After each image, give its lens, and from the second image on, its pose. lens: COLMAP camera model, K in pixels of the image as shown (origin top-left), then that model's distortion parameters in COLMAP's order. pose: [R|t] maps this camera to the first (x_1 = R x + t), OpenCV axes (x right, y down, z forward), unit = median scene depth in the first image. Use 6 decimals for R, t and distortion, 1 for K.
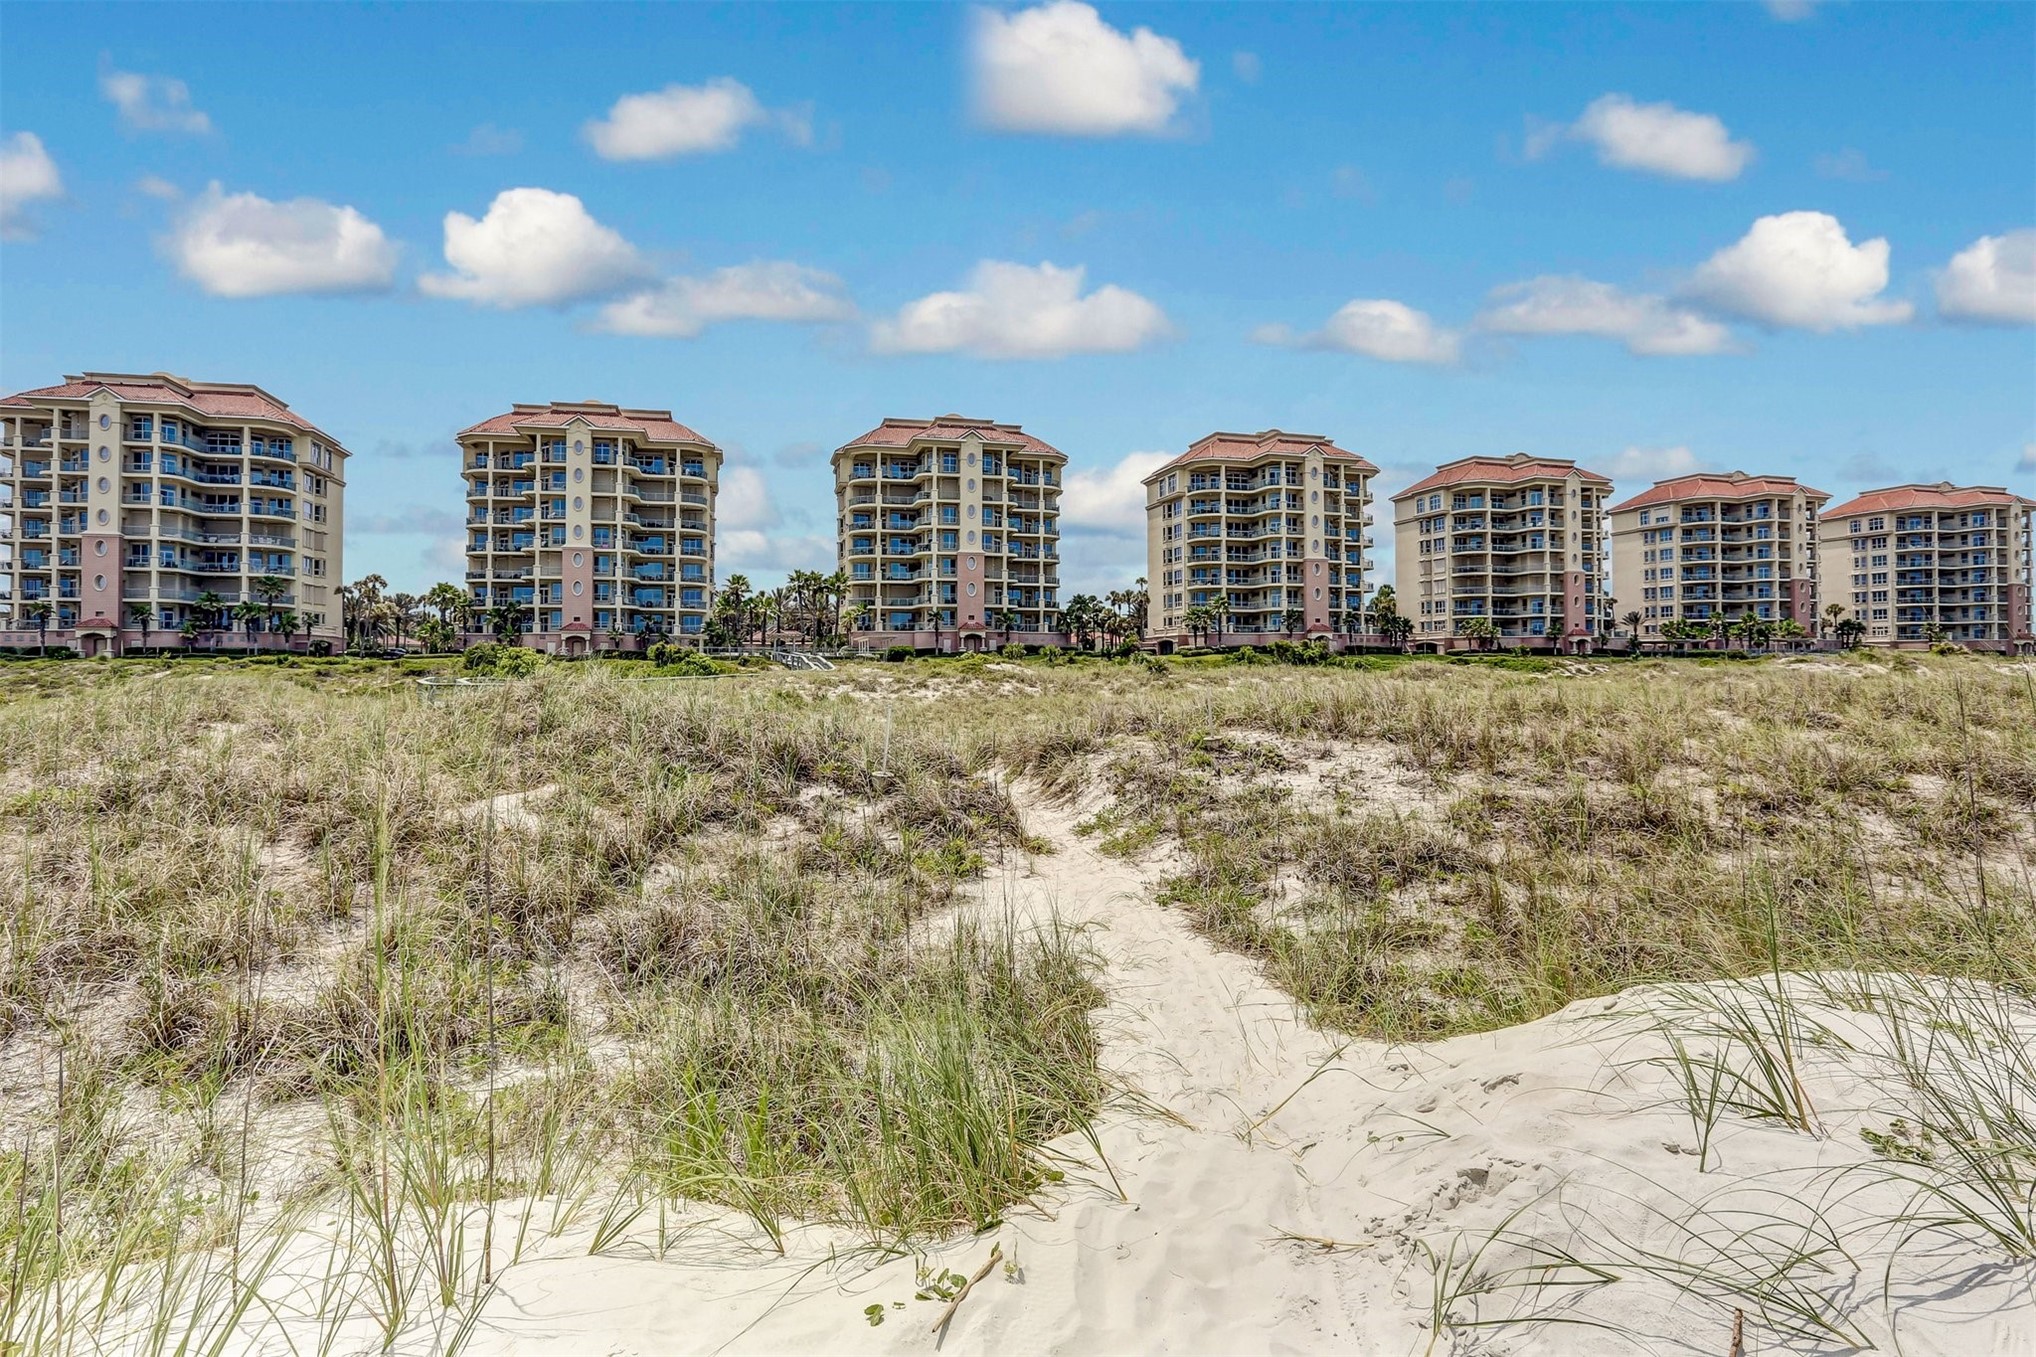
lens RADIAL K [[1043.8, 0, 1000.8], [0, 1043.8, 660.2], [0, 0, 1]] dist [-0.053797, 0.017958]
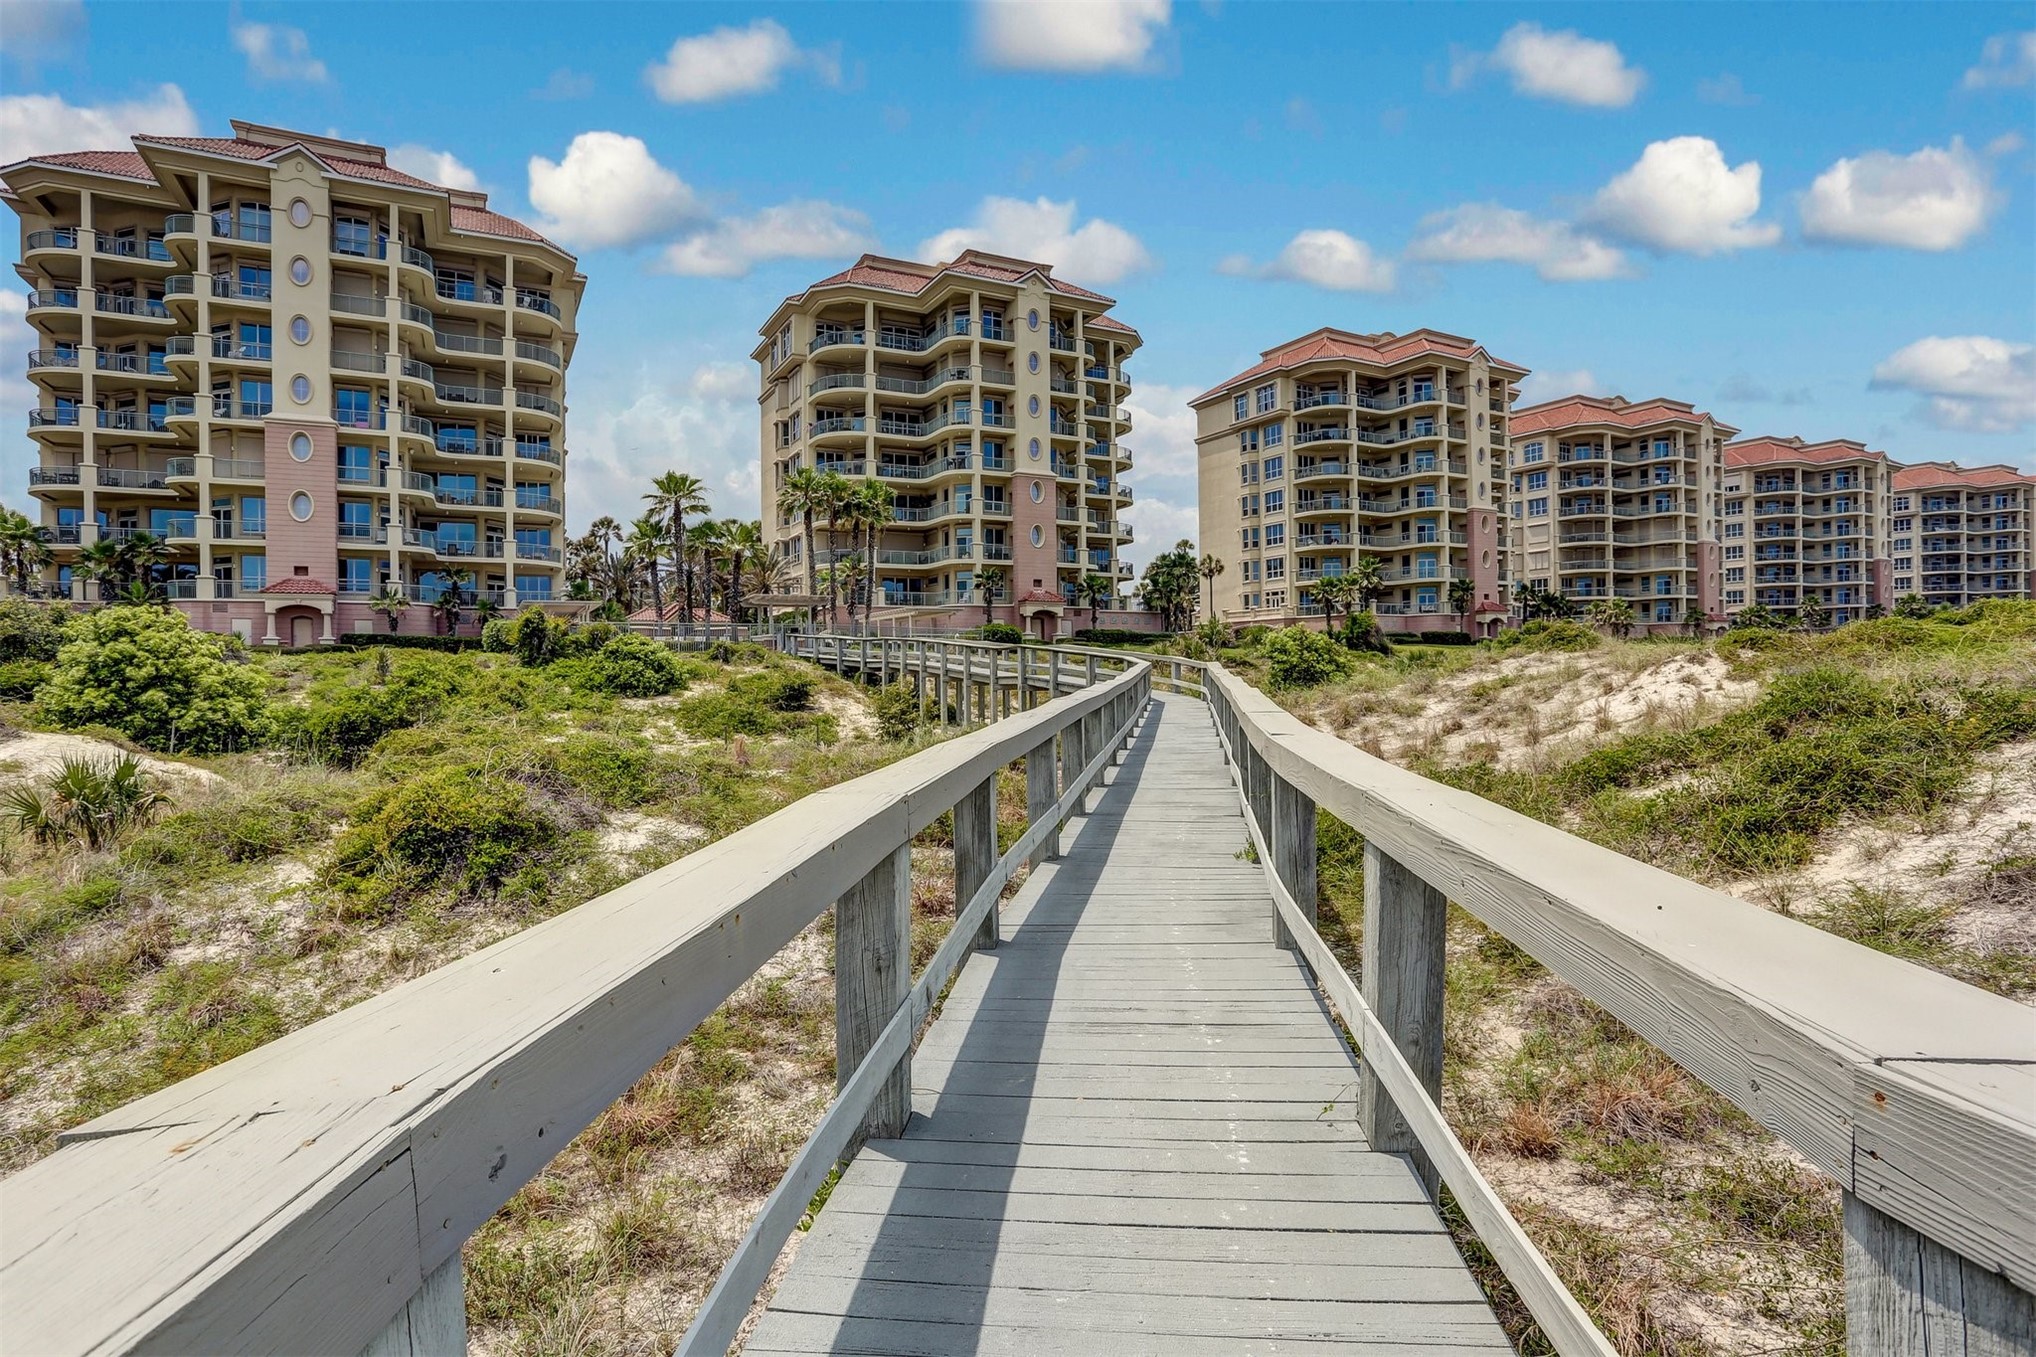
lens RADIAL K [[1043.8, 0, 1023.3], [0, 1043.8, 683.6], [0, 0, 1]] dist [-0.053797, 0.017958]
pose [[0.969775, -0.012517, 0.243681, -0.189295], [0.008050, 0.999781, 0.019318, 0.005640], [-0.243870, -0.016773, 0.969663, 0.433249]]
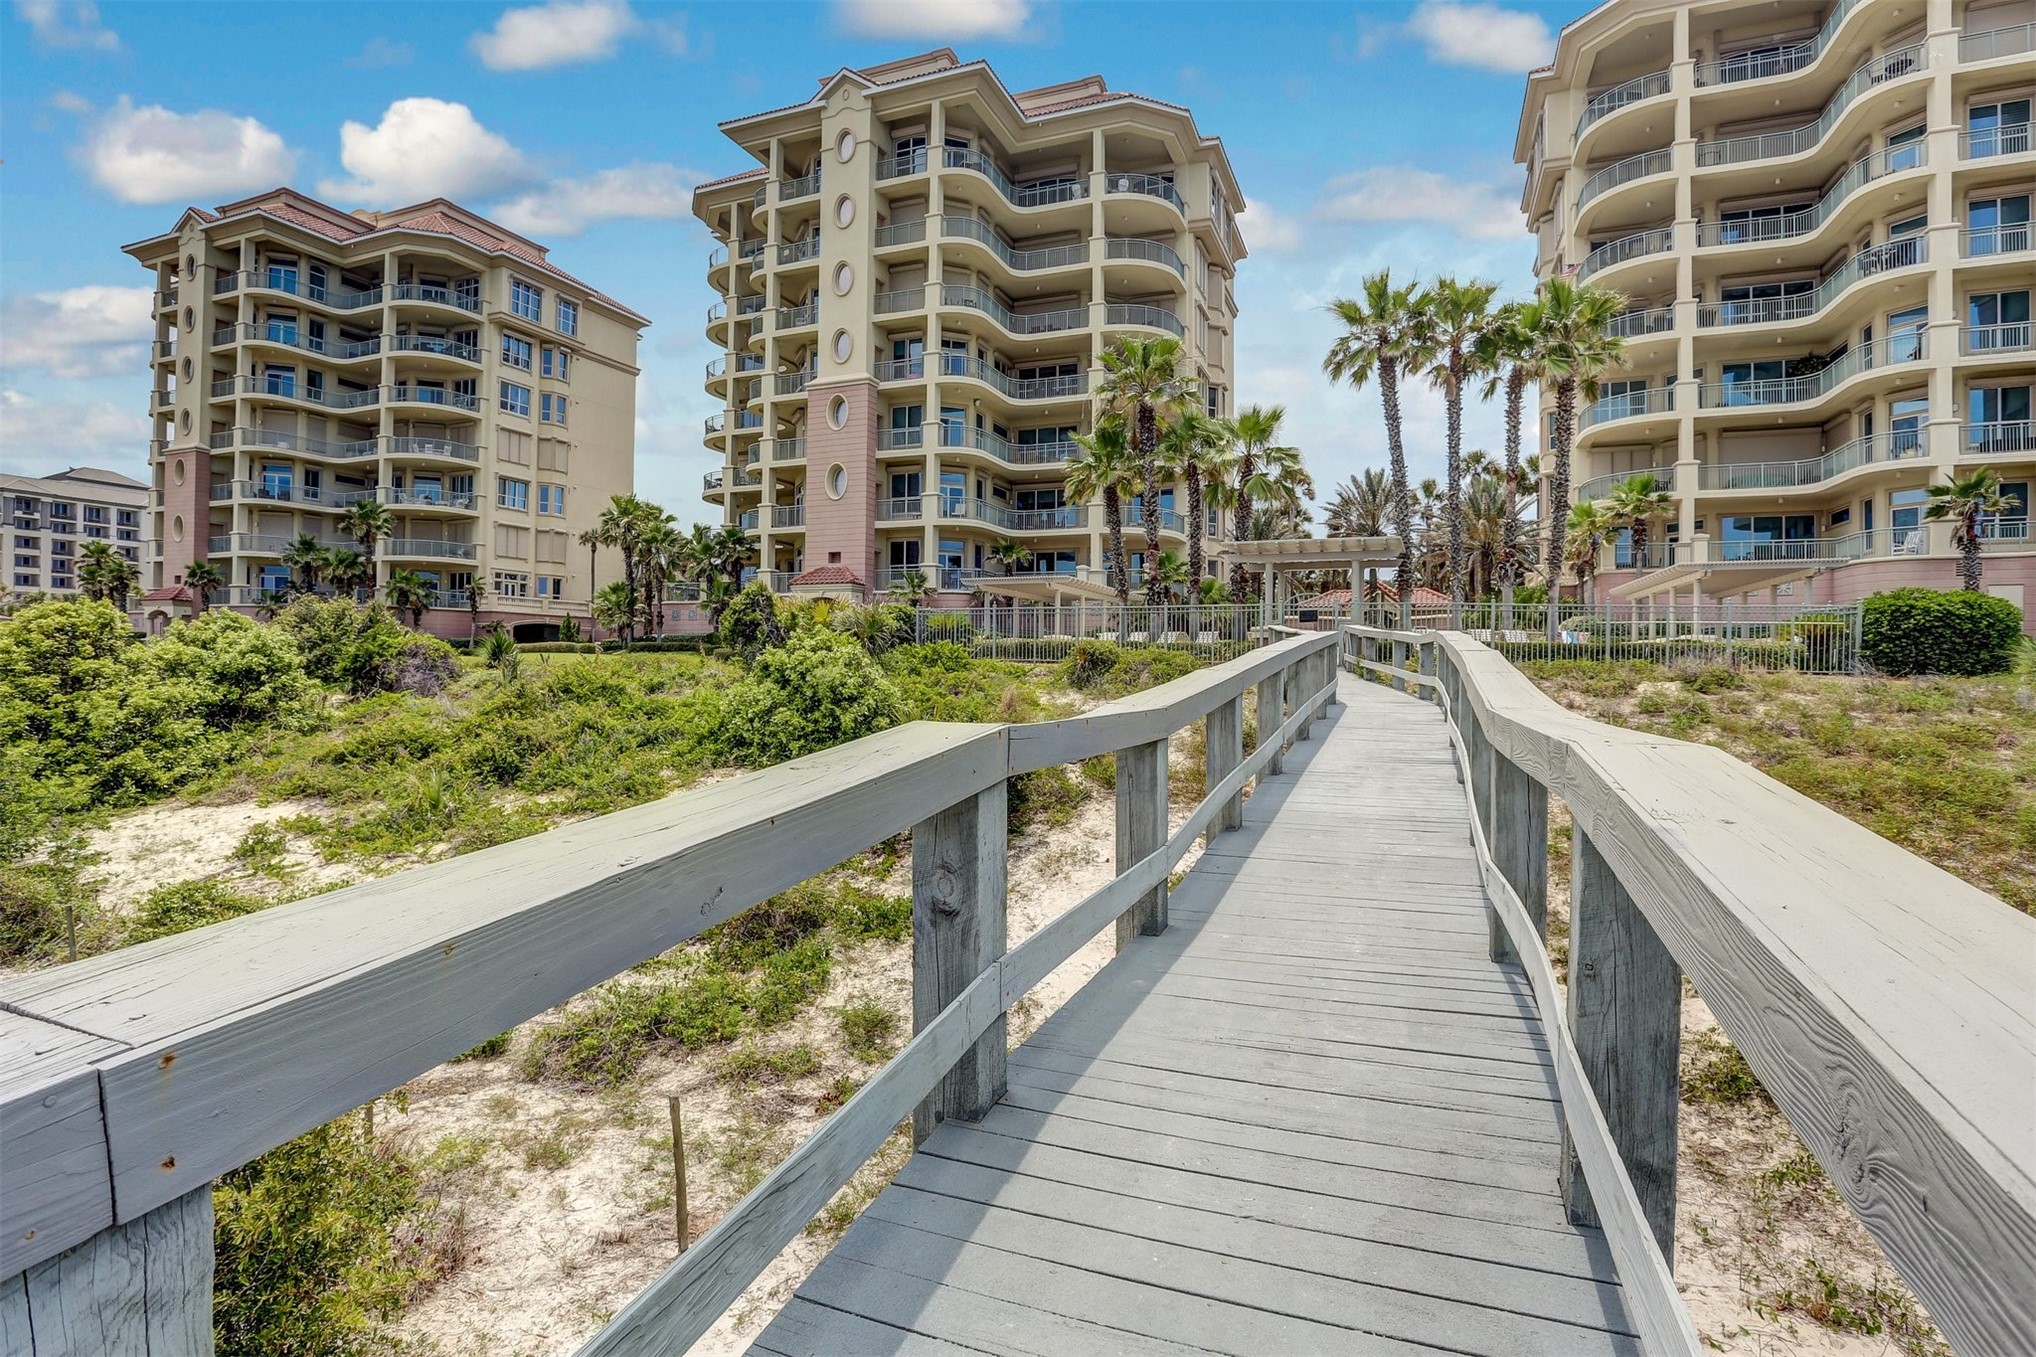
lens RADIAL K [[1043.8, 0, 961.7], [0, 1043.8, 660.4], [0, 0, 1]] dist [-0.053797, 0.017958]
pose [[0.802801, 0.002983, -0.596240, -0.118264], [-0.004390, 0.999990, -0.000907, 0.001313], [0.596231, 0.003346, 0.802806, 0.650466]]
